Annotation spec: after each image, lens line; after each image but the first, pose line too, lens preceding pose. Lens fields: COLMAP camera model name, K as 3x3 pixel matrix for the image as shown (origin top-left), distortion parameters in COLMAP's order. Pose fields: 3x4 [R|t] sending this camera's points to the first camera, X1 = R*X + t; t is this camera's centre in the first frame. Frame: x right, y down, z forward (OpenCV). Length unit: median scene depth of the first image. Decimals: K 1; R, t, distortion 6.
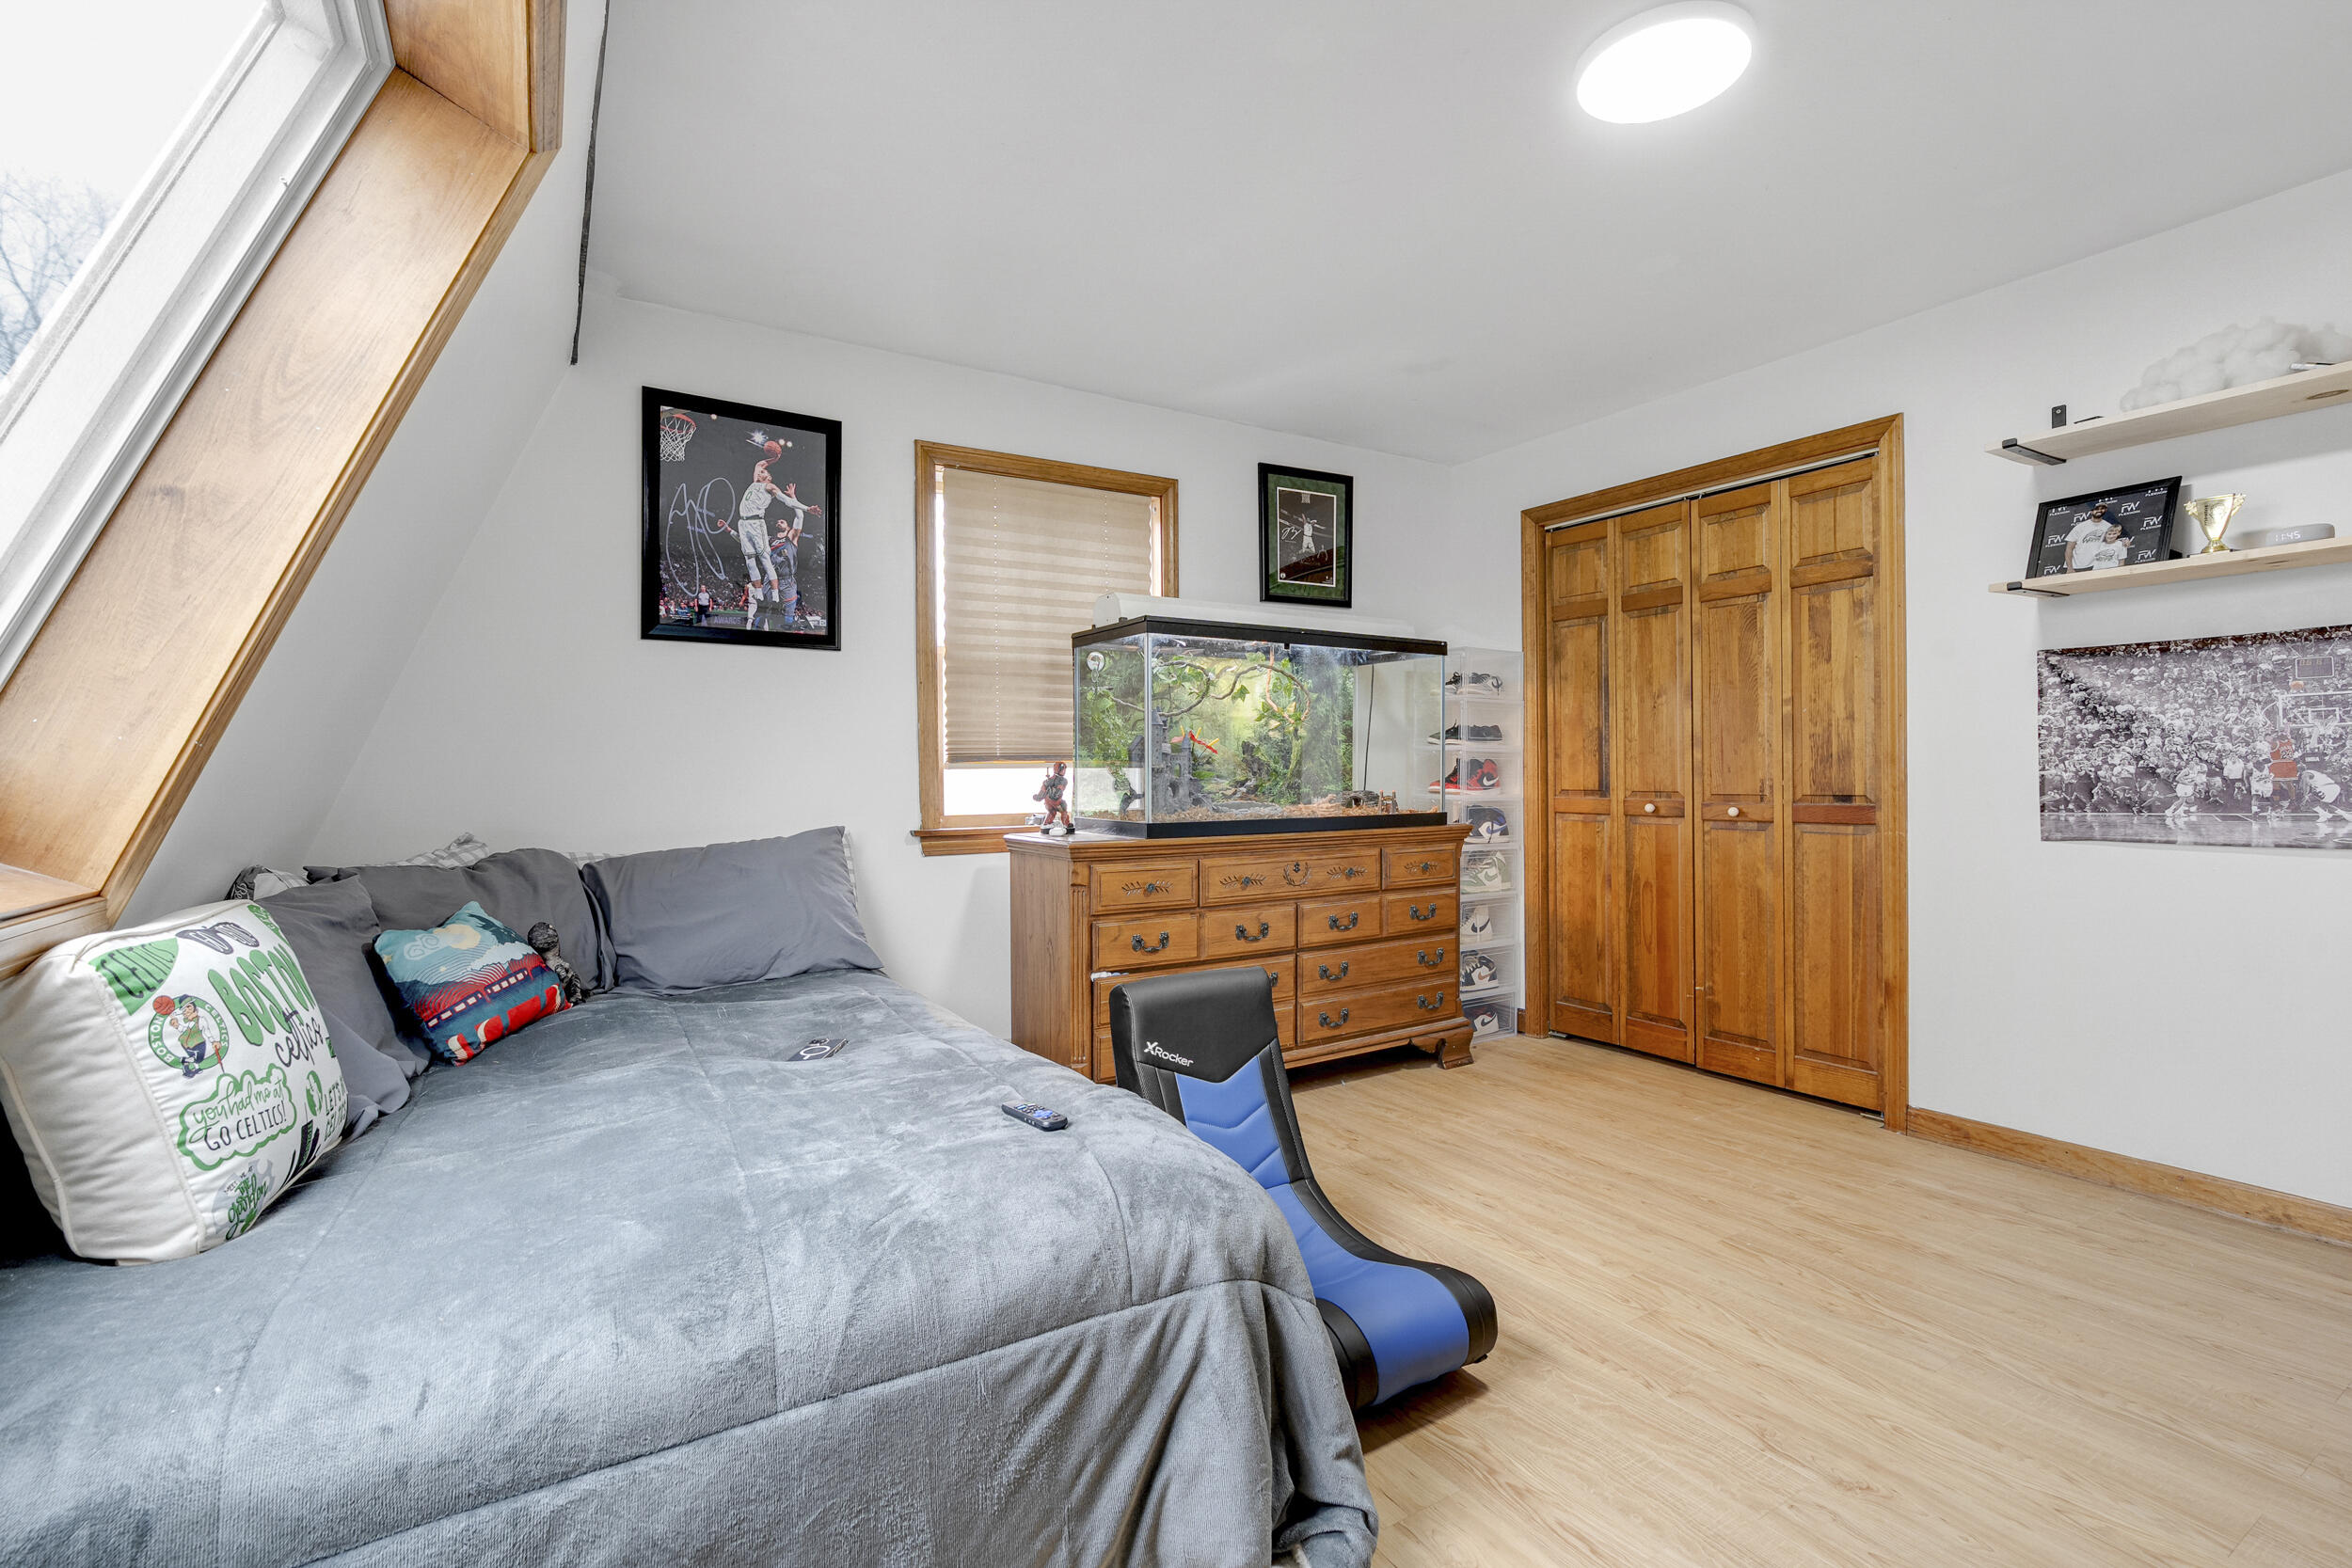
lens RADIAL K [[1058.6, 0, 1176.0], [0, 1058.6, 784.0], [0, 0, 1]] dist [-0.018019, 0.009160]
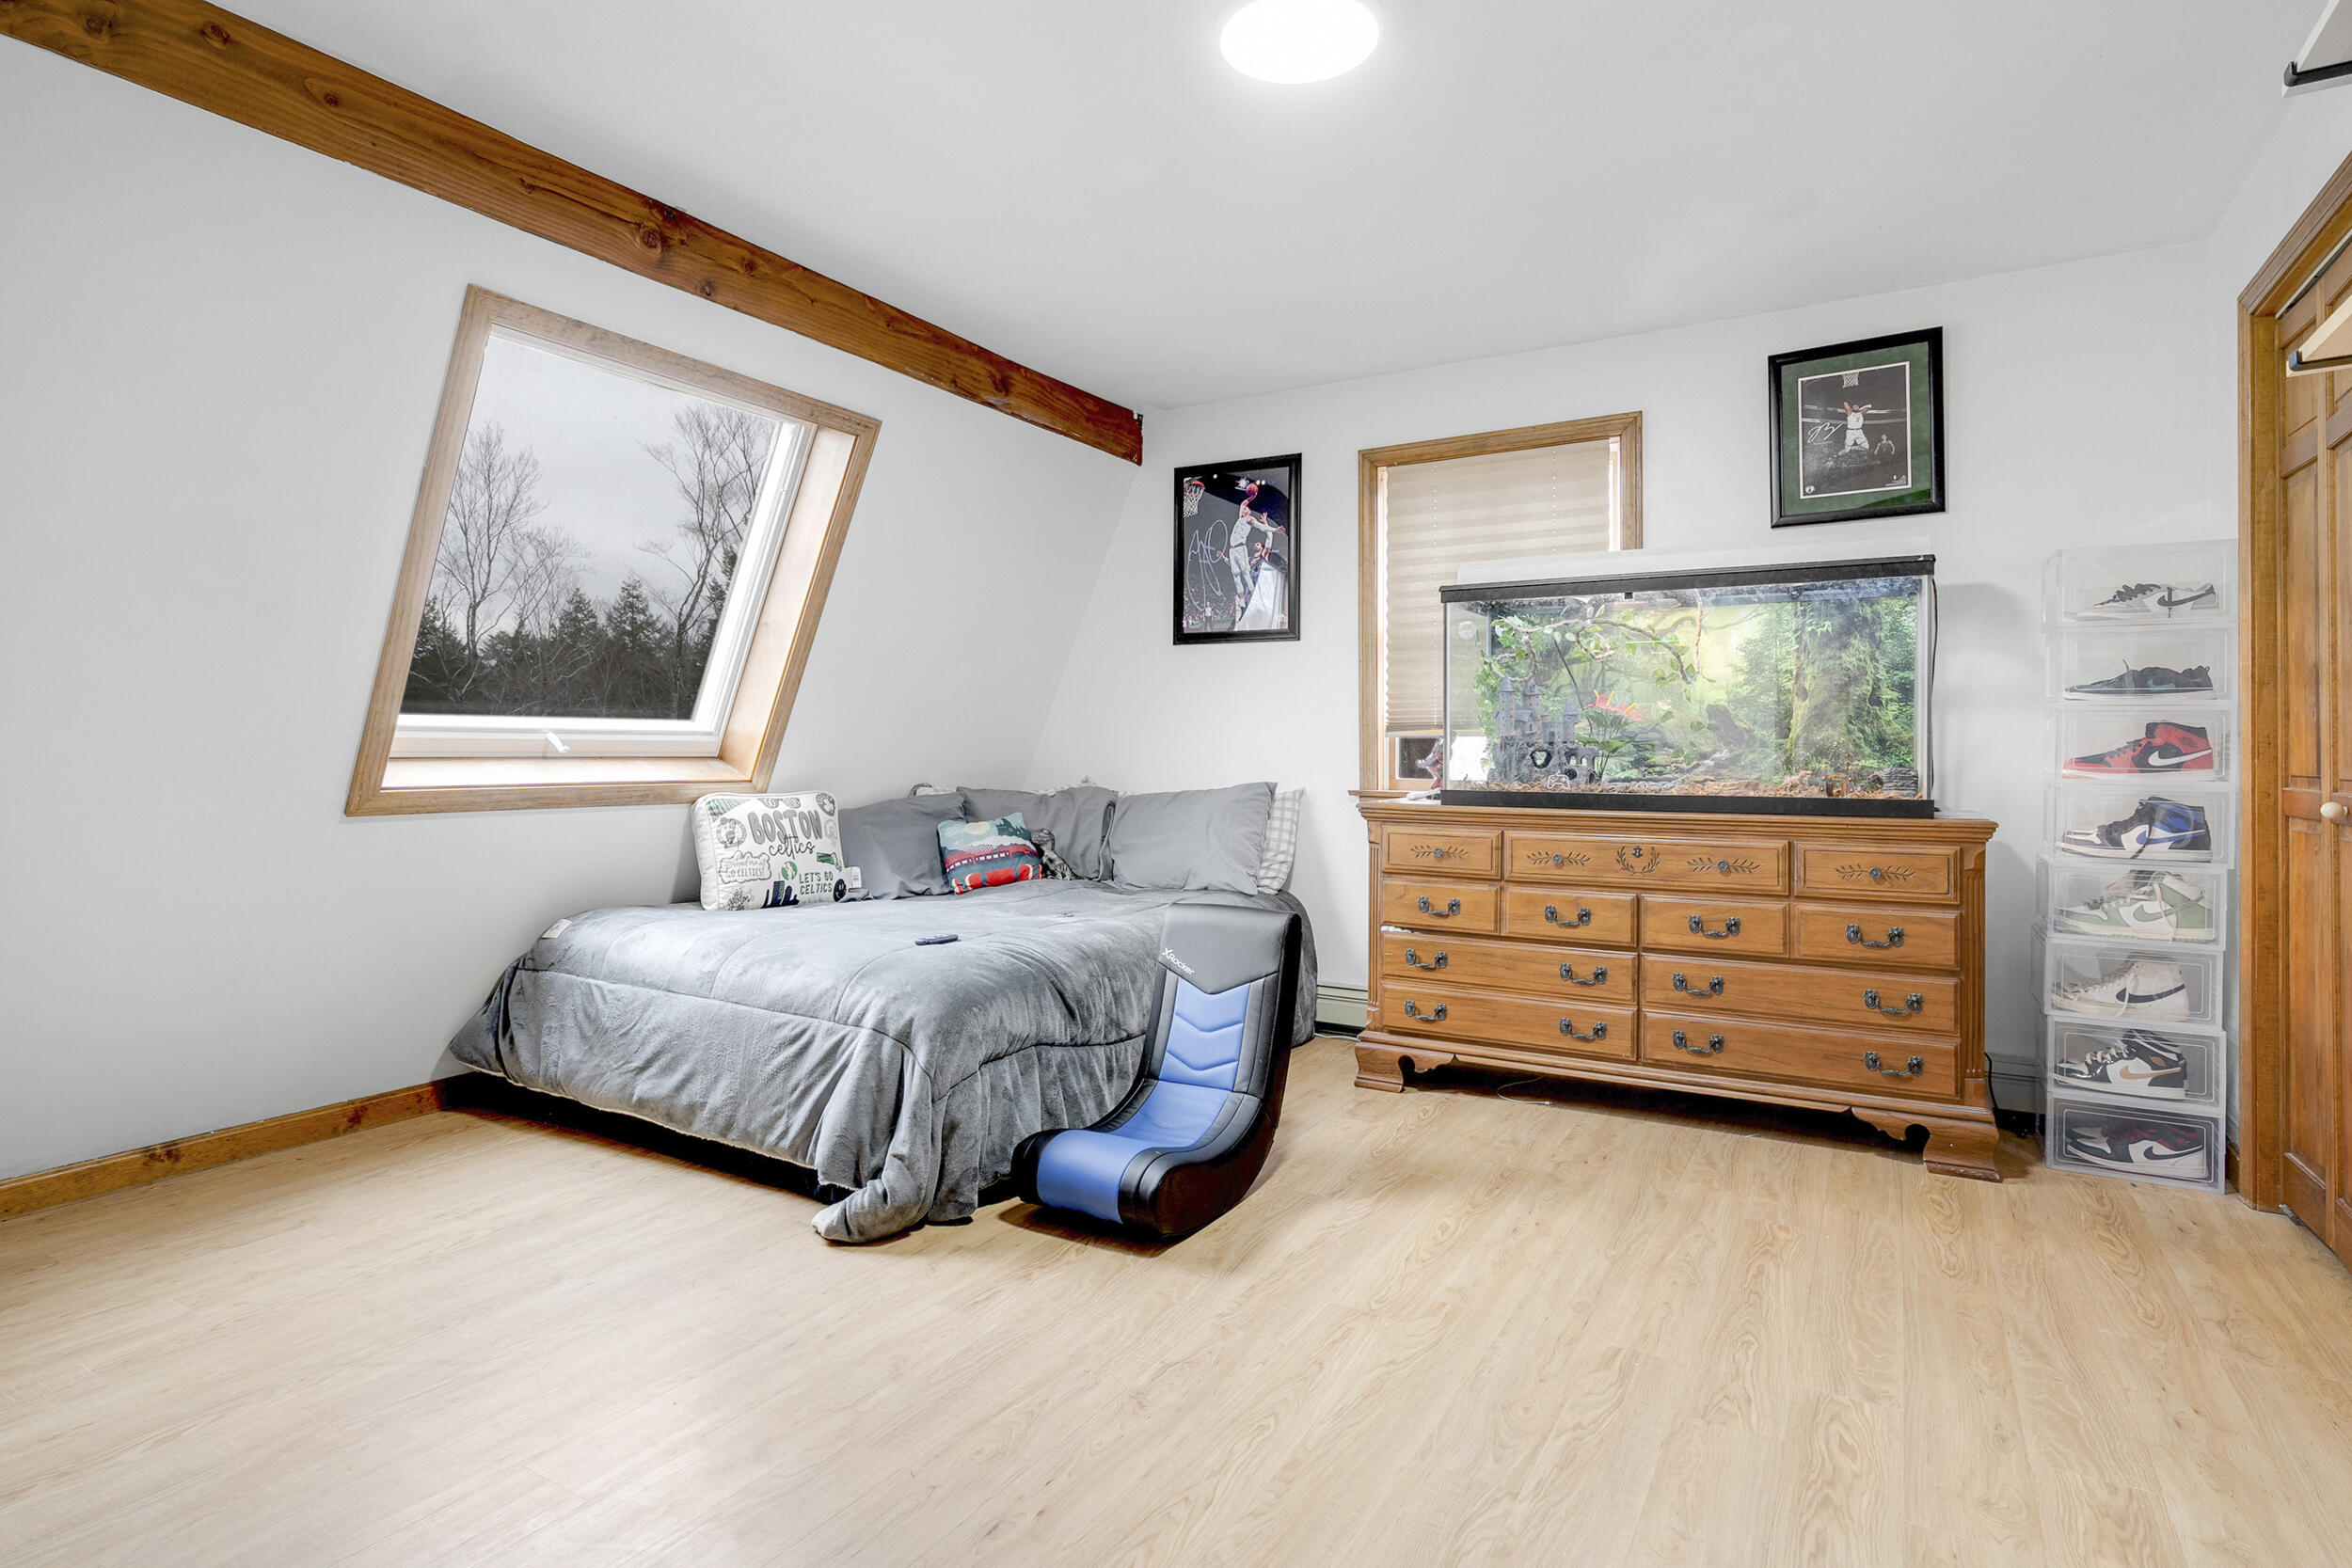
lens RADIAL K [[1221.4, 0, 1168.4], [0, 1221.4, 751.2], [0, 0, 1]] dist [-0.000577, 0.000281]
pose [[0.454285, 0.009971, -0.890801, 0.832270], [-0.018373, 0.999830, 0.001821, 0.002667], [0.890667, 0.015540, 0.454391, 0.212409]]
